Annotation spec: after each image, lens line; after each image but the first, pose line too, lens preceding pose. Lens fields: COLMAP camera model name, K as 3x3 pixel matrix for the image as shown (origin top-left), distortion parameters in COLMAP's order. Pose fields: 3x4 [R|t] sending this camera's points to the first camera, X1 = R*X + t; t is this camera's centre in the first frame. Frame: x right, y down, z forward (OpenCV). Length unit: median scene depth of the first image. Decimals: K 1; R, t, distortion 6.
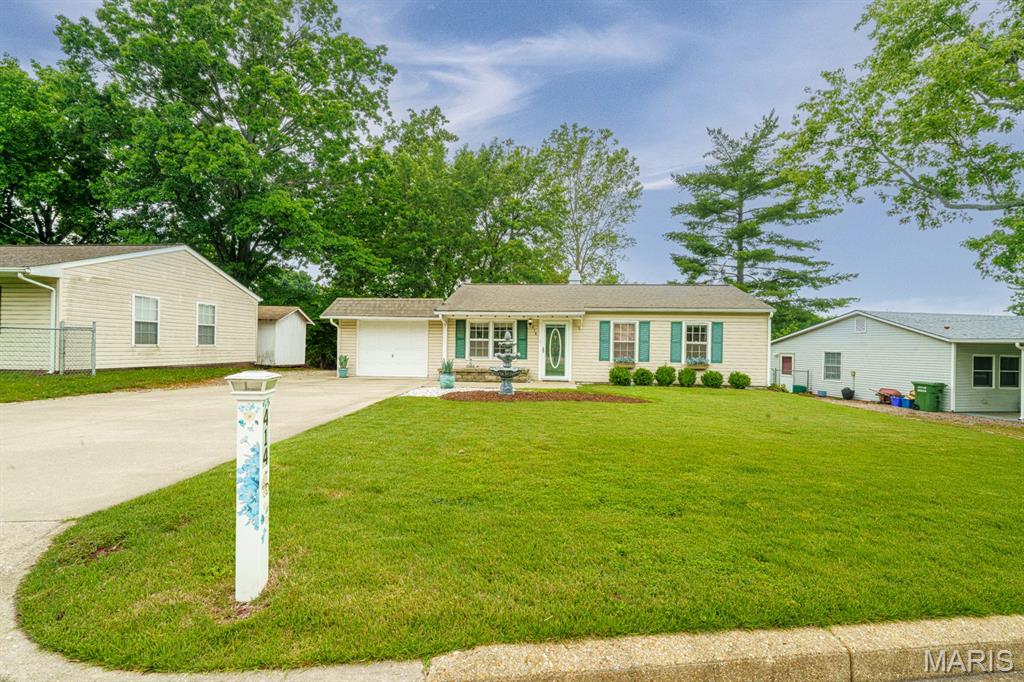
lens RADIAL K [[465.6, 0, 510.5], [0, 465.6, 344.4], [0, 0, 1]] dist [-0.017571, 0.003159]
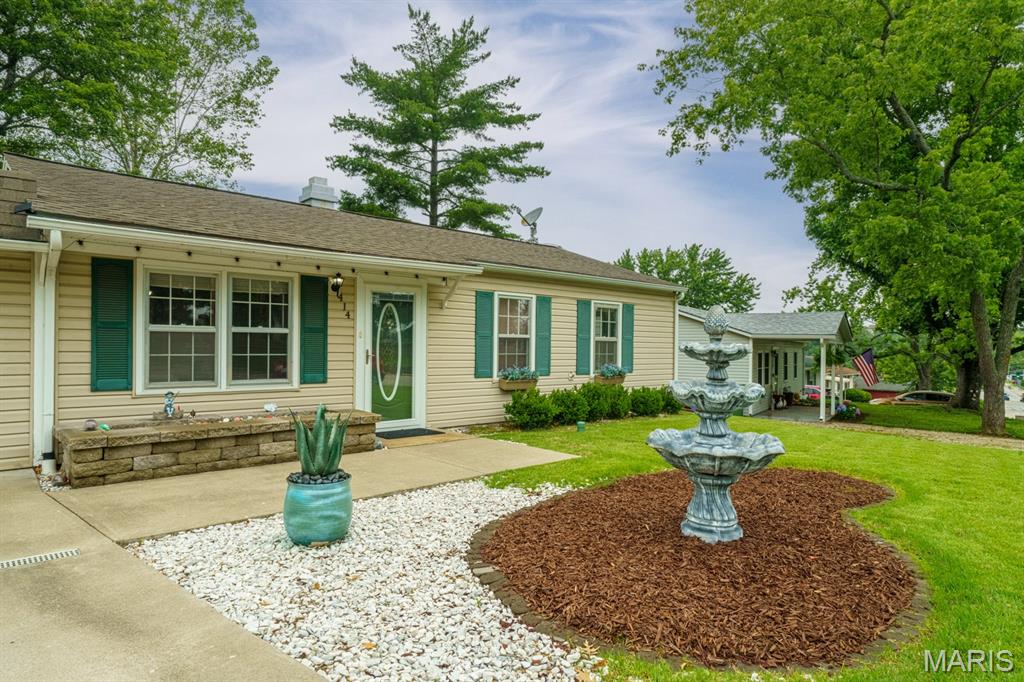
lens RADIAL K [[612.2, 0, 515.5], [0, 612.2, 346.5], [0, 0, 1]] dist [0.005564, -0.003198]
pose [[0.657665, -0.010278, 0.753241, -0.234444], [-0.004580, 0.999834, 0.017641, -0.006349], [-0.753297, -0.015051, 0.657508, 0.563193]]
